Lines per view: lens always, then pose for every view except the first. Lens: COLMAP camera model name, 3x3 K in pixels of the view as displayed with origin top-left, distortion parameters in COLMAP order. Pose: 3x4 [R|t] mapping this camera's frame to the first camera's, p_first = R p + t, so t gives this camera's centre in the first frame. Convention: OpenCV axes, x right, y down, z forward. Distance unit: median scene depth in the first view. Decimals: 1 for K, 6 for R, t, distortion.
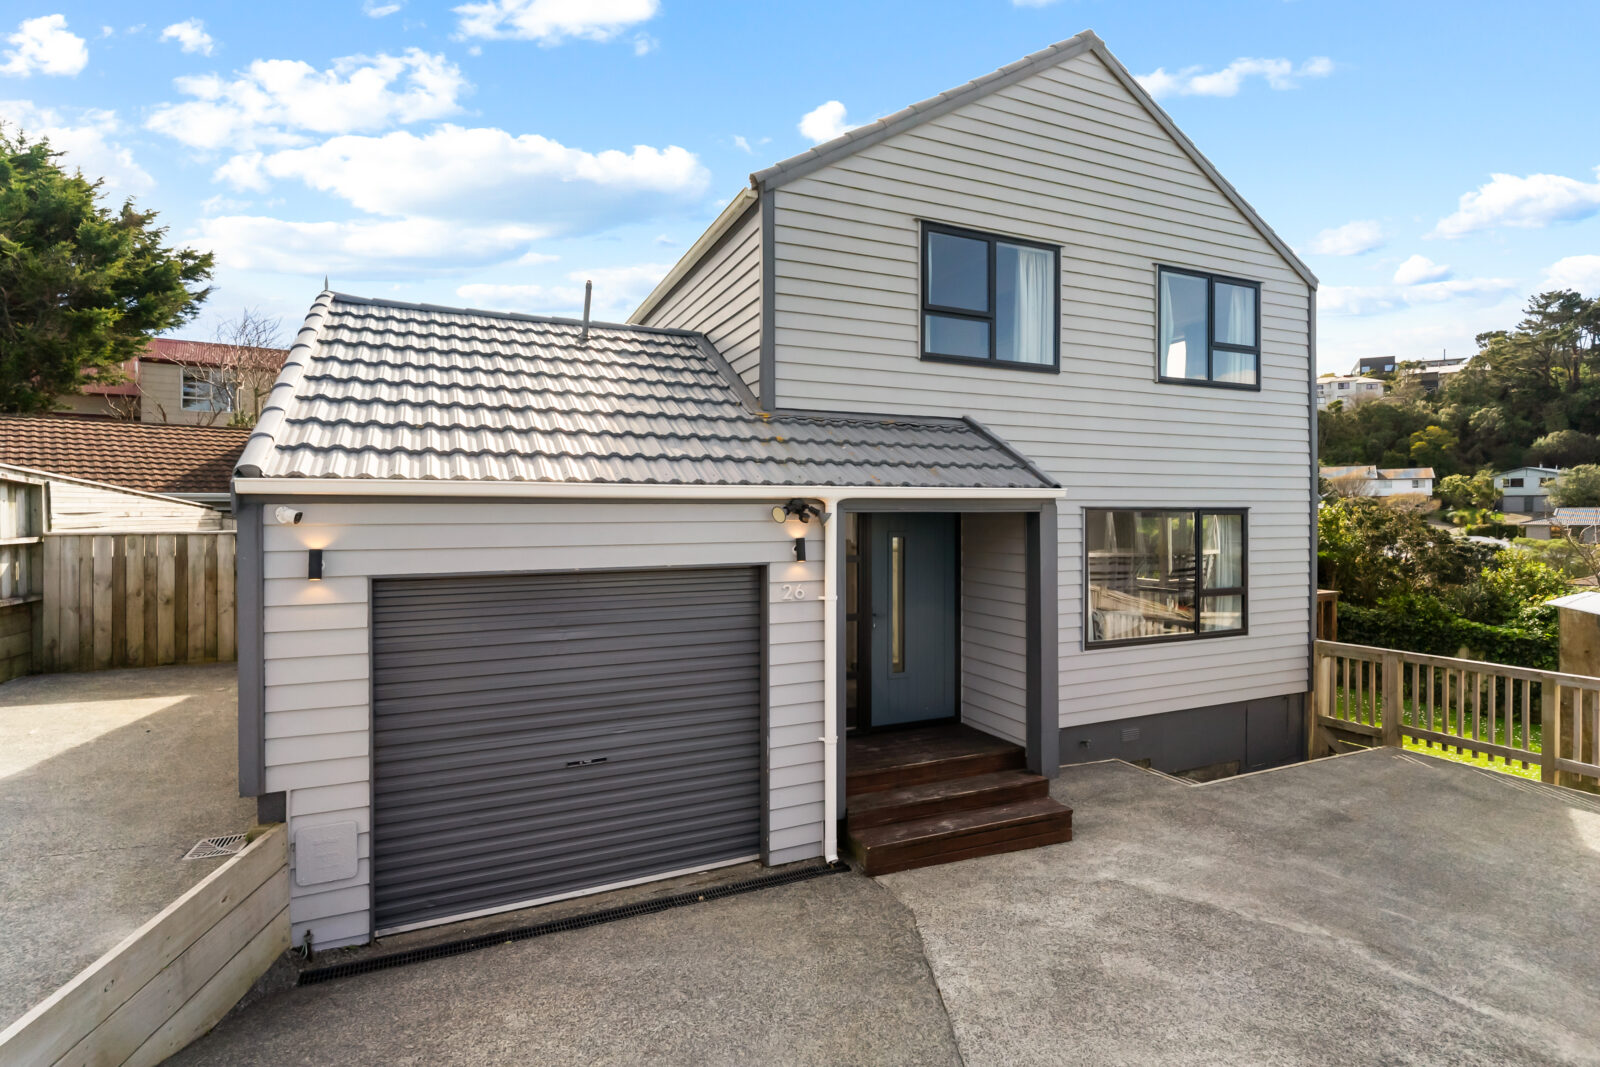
lens RADIAL K [[783.2, 0, 799.9], [0, 783.2, 512.6], [0, 0, 1]] dist [0.007681, -0.002840]
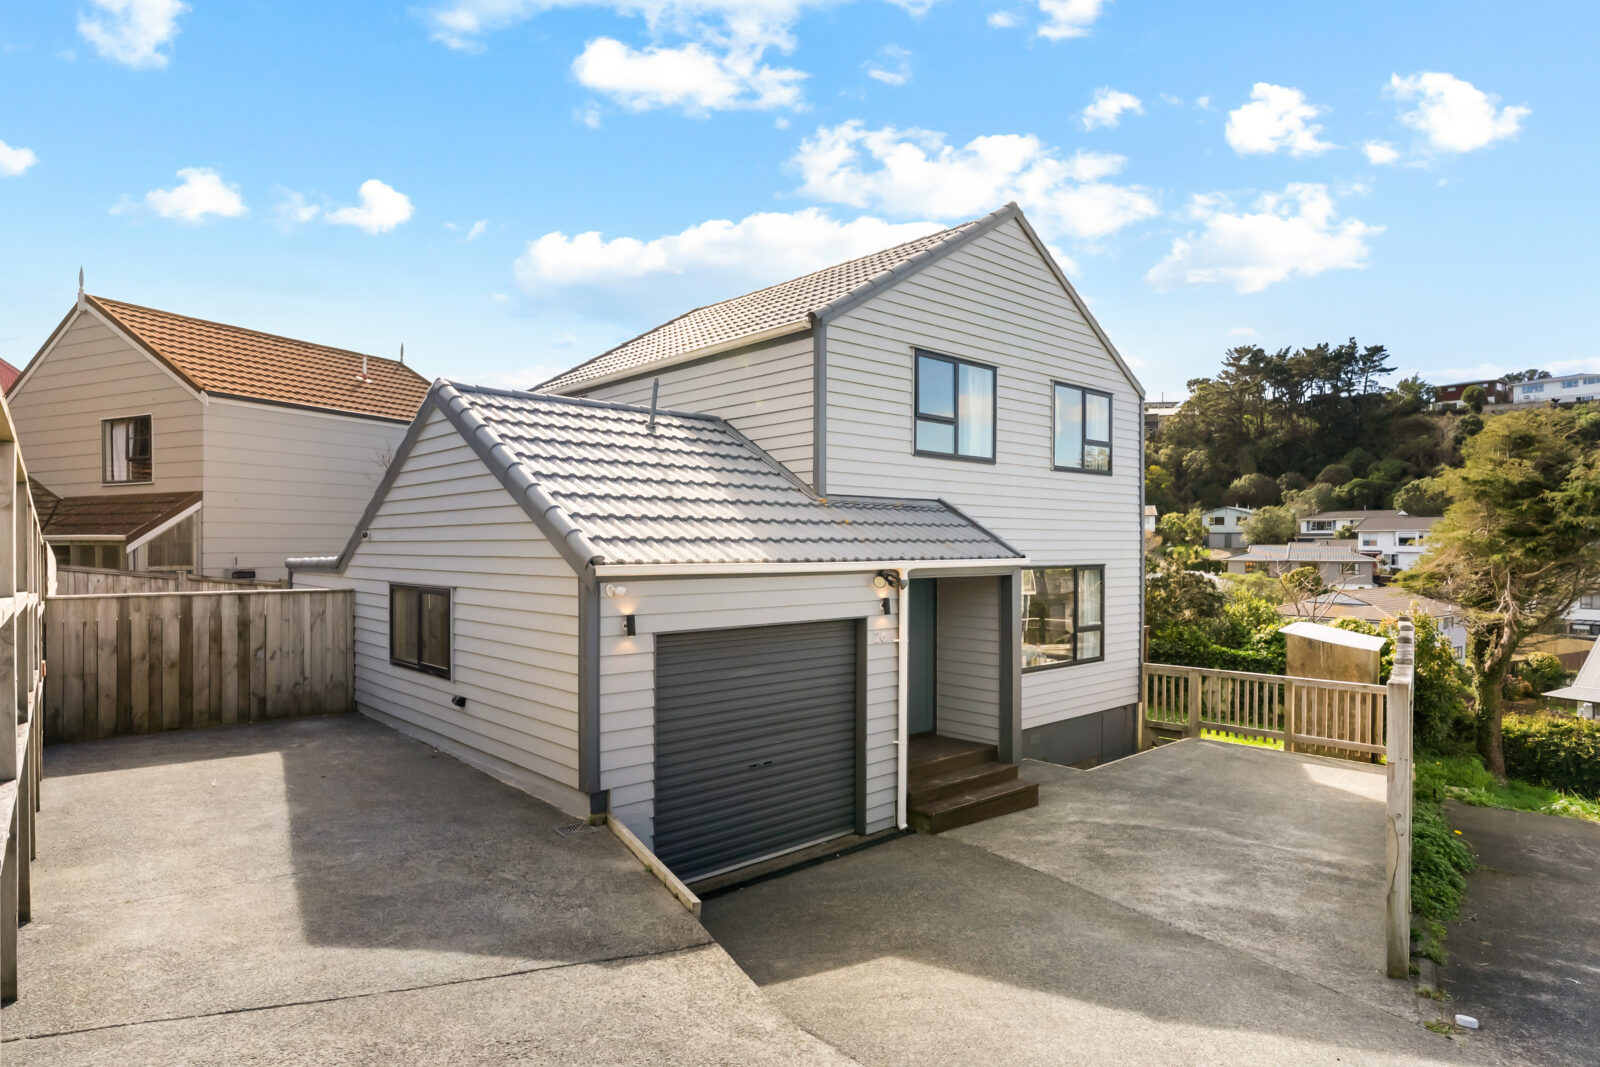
lens RADIAL K [[914.9, 0, 813.2], [0, 914.9, 540.6], [0, 0, 1]] dist [0.002333, 0.001596]
pose [[0.947383, 0.006503, 0.320037, -0.432689], [-0.005533, 0.999977, -0.003940, -0.041810], [-0.320056, 0.001962, 0.947397, -0.336938]]
